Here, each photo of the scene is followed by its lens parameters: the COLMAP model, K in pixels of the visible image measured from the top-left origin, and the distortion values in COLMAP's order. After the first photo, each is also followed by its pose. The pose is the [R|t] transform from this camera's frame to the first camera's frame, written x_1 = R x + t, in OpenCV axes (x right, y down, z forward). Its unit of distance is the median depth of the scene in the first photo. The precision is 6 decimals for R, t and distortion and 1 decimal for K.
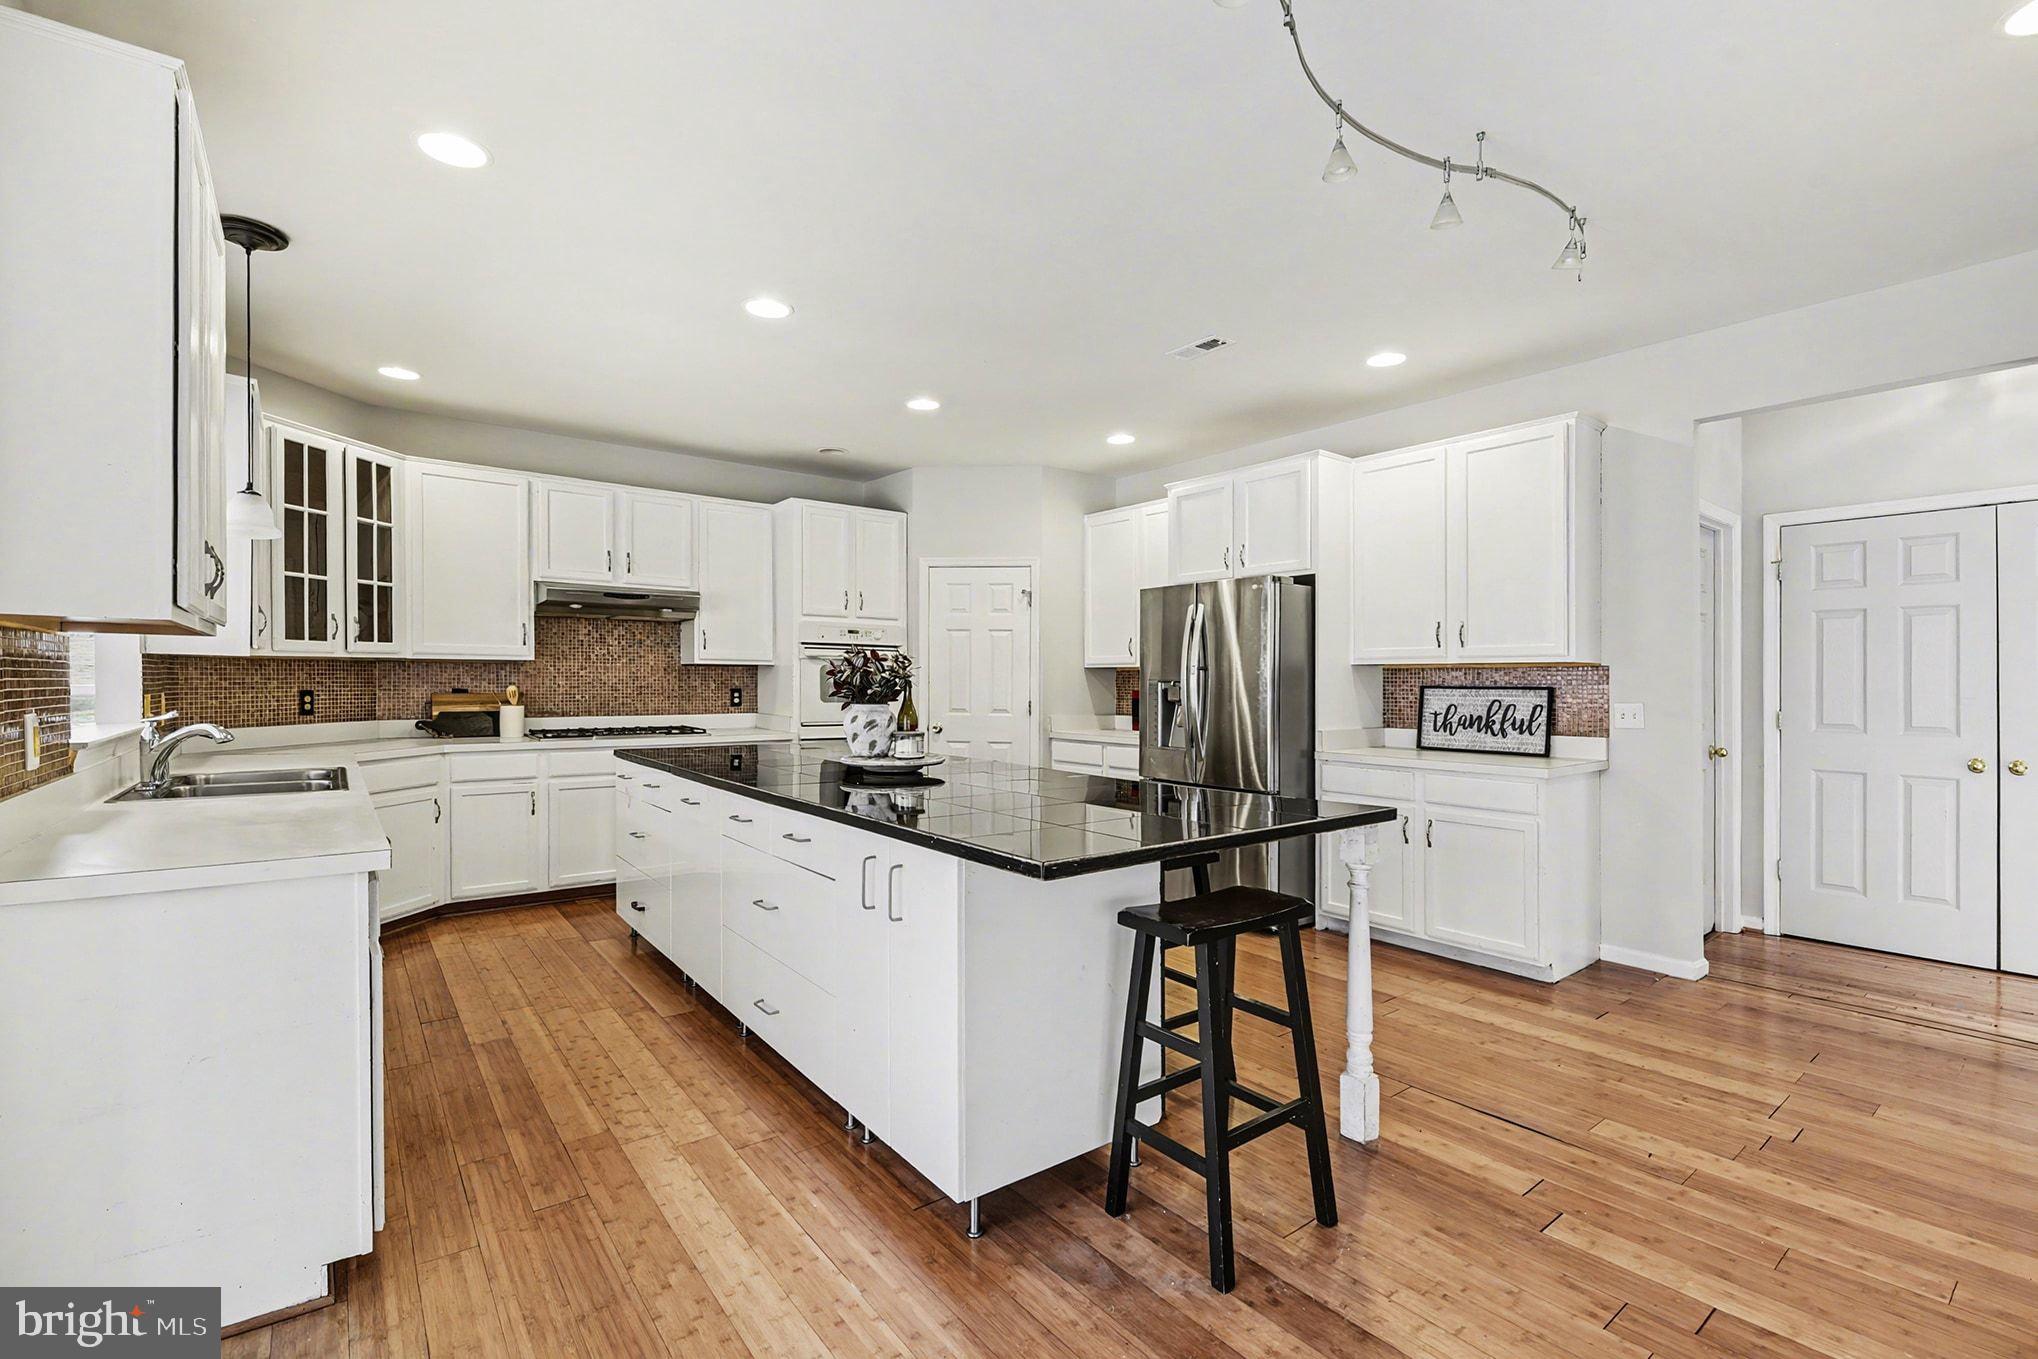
lens RADIAL K [[914.4, 0, 1027.0], [0, 914.4, 689.3], [0, 0, 1]] dist [0.000368, 0.000100]
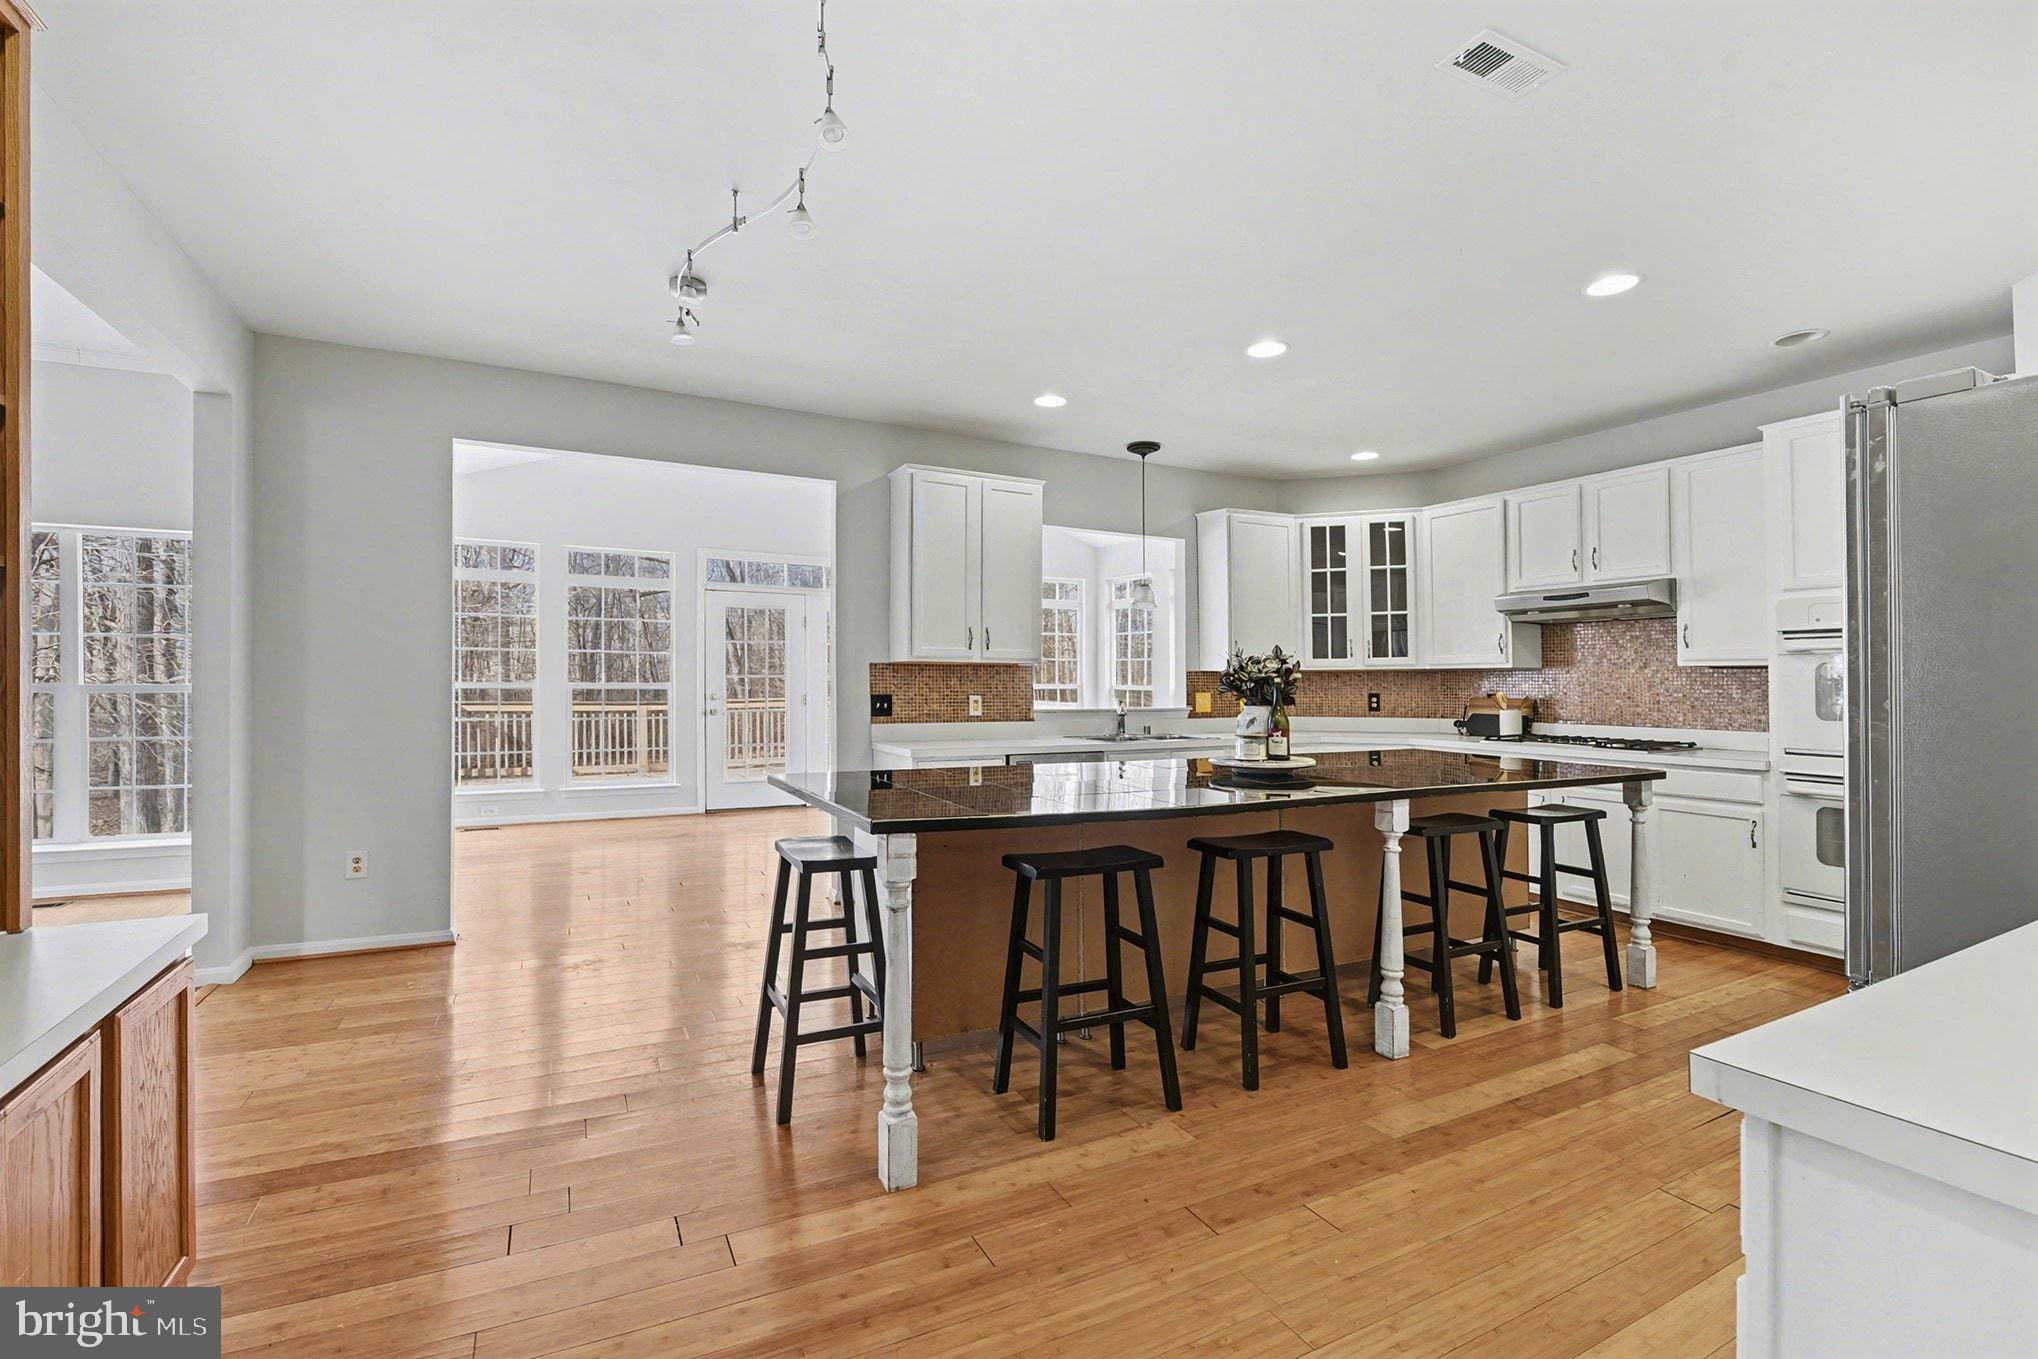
lens RADIAL K [[914.4, 0, 1027.0], [0, 914.4, 689.3], [0, 0, 1]] dist [0.000368, 0.000100]
pose [[-0.167721, -0.001288, -0.985834, 0.703608], [-0.017131, 0.999852, 0.001608, 0.001613], [0.985686, 0.017158, -0.167719, 0.728053]]
